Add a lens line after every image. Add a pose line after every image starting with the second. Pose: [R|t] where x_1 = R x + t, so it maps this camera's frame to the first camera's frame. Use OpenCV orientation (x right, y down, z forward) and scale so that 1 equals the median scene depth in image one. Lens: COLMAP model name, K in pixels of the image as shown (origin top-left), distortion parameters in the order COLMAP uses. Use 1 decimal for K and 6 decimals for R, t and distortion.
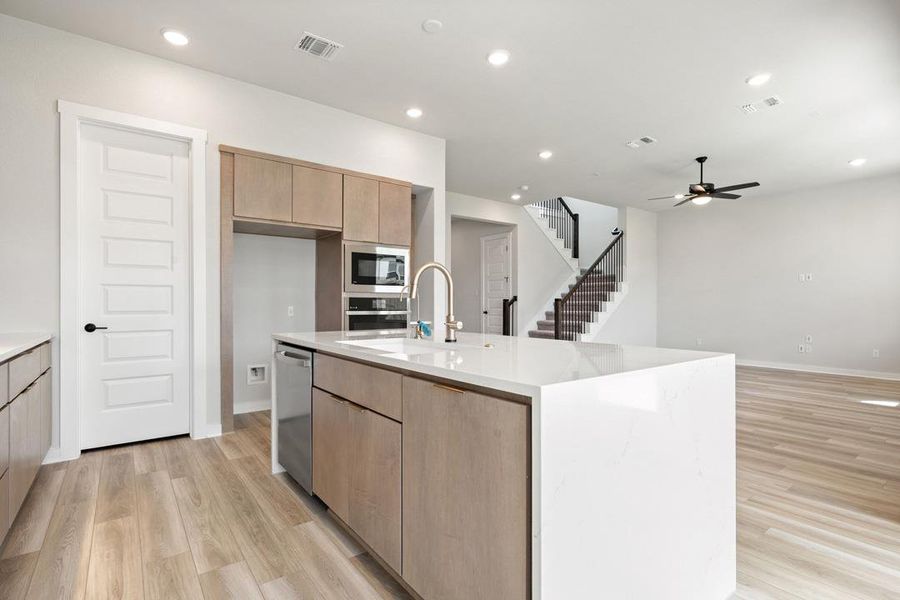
lens RADIAL K [[432.4, 0, 446.1], [0, 432.4, 301.4], [0, 0, 1]] dist [-0.004313, 0.001237]
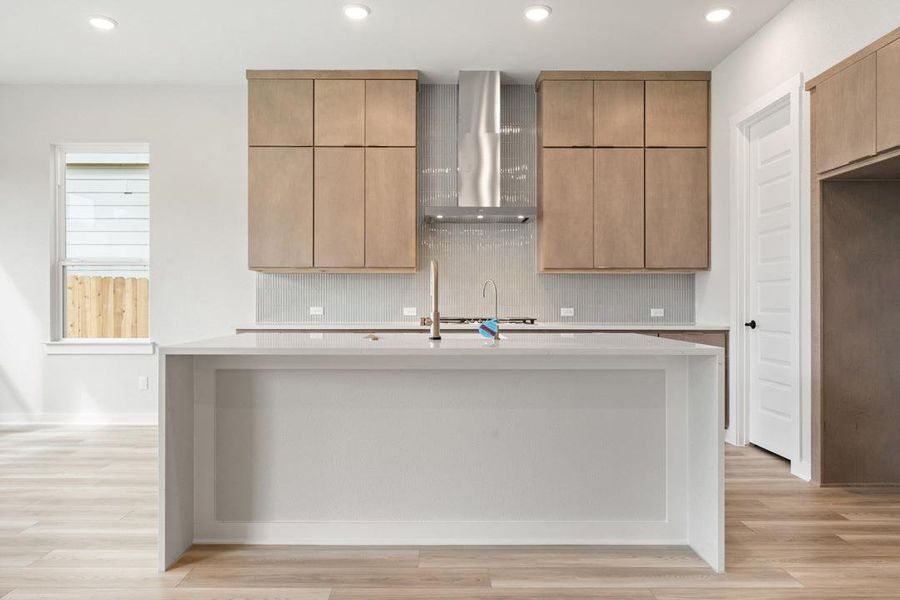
lens RADIAL K [[602.1, 0, 440.0], [0, 602.1, 301.4], [0, 0, 1]] dist [-0.010427, 0.003666]
pose [[-0.593871, -0.002842, -0.804556, 0.650564], [0.003783, 0.999973, -0.006325, 0.010945], [0.804552, -0.006800, -0.593844, 1.085296]]
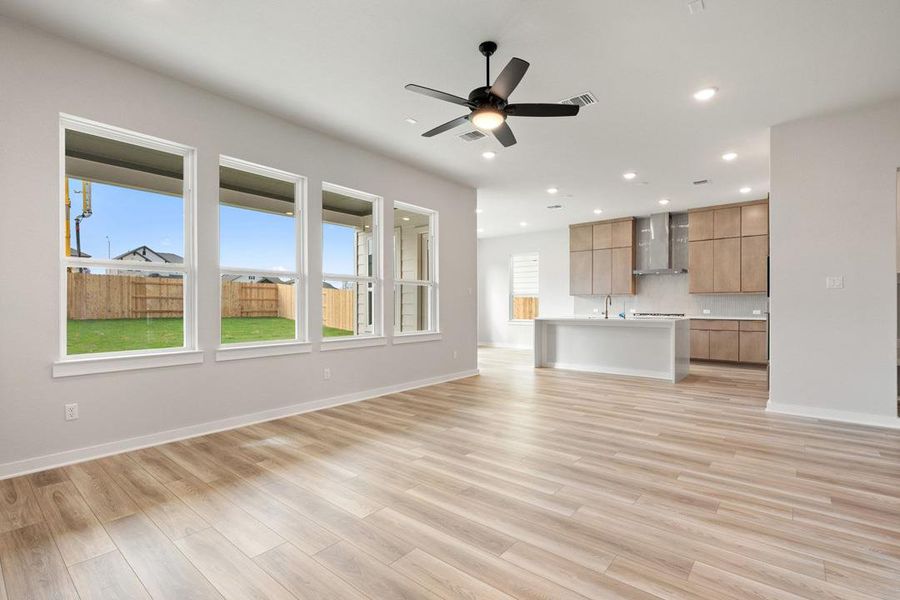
lens RADIAL K [[419.6, 0, 448.2], [0, 419.6, 302.2], [0, 0, 1]] dist [-0.002504, 0.000293]
pose [[-0.973109, -0.002184, -0.230336, 1.182456], [0.001368, 0.999883, -0.015259, 0.010853], [0.230343, -0.015164, -0.972991, 2.348992]]
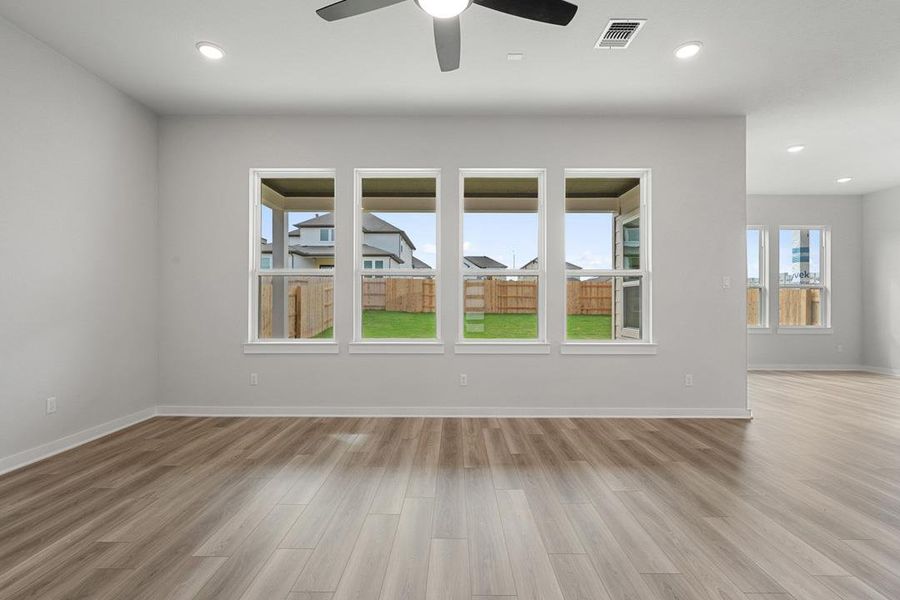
lens RADIAL K [[397.7, 0, 448.2], [0, 397.7, 300.8], [0, 0, 1]] dist [-0.000829, -0.001916]
pose [[-0.793447, 0.000935, 0.608638, 0.613576], [-0.007773, 0.999902, -0.011670, 0.004637], [-0.608589, -0.013991, -0.793362, 1.918494]]
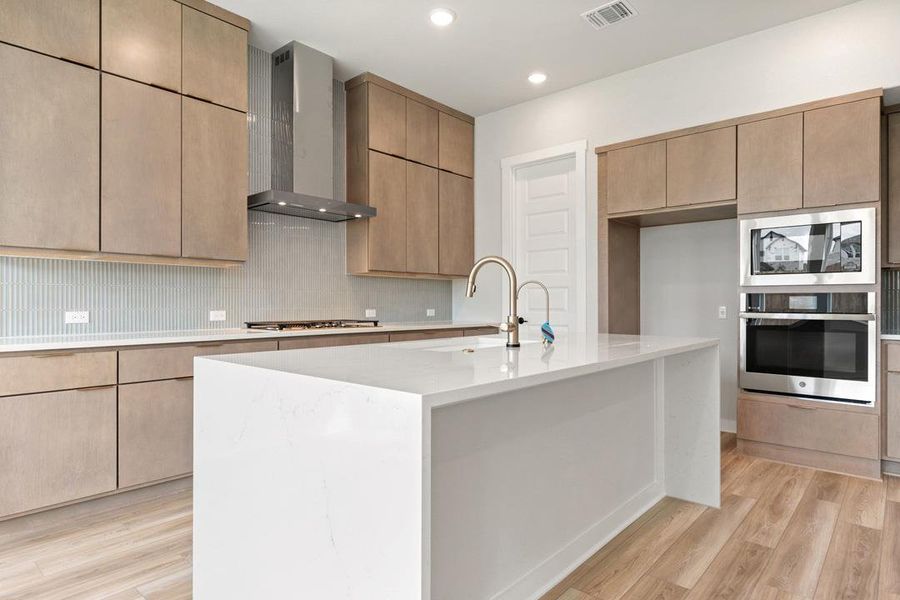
lens RADIAL K [[510.4, 0, 453.0], [0, 510.4, 303.2], [0, 0, 1]] dist [-0.002119, -0.005097]
pose [[0.208573, -0.000518, -0.978007, 0.584552], [0.005814, 0.999983, 0.000710, 0.003471], [0.977990, -0.005834, 0.208572, 0.407490]]
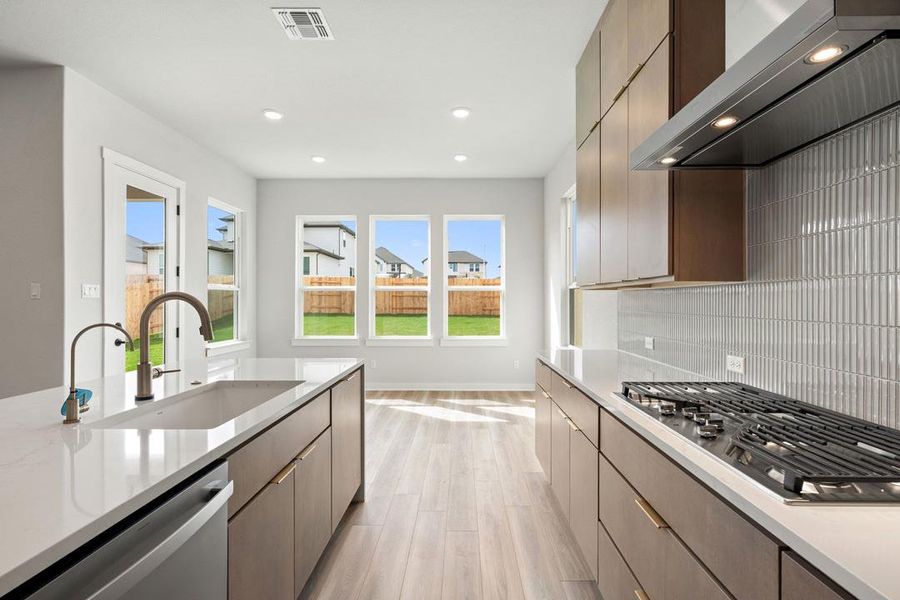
lens RADIAL K [[419.6, 0, 455.7], [0, 419.6, 298.2], [0, 0, 1]] dist [-0.002504, 0.000293]
pose [[-0.794154, 0.003548, 0.607706, -0.505843], [-0.003304, 0.999943, -0.010156, -0.043990], [-0.607708, -0.010074, -0.794097, 0.751827]]
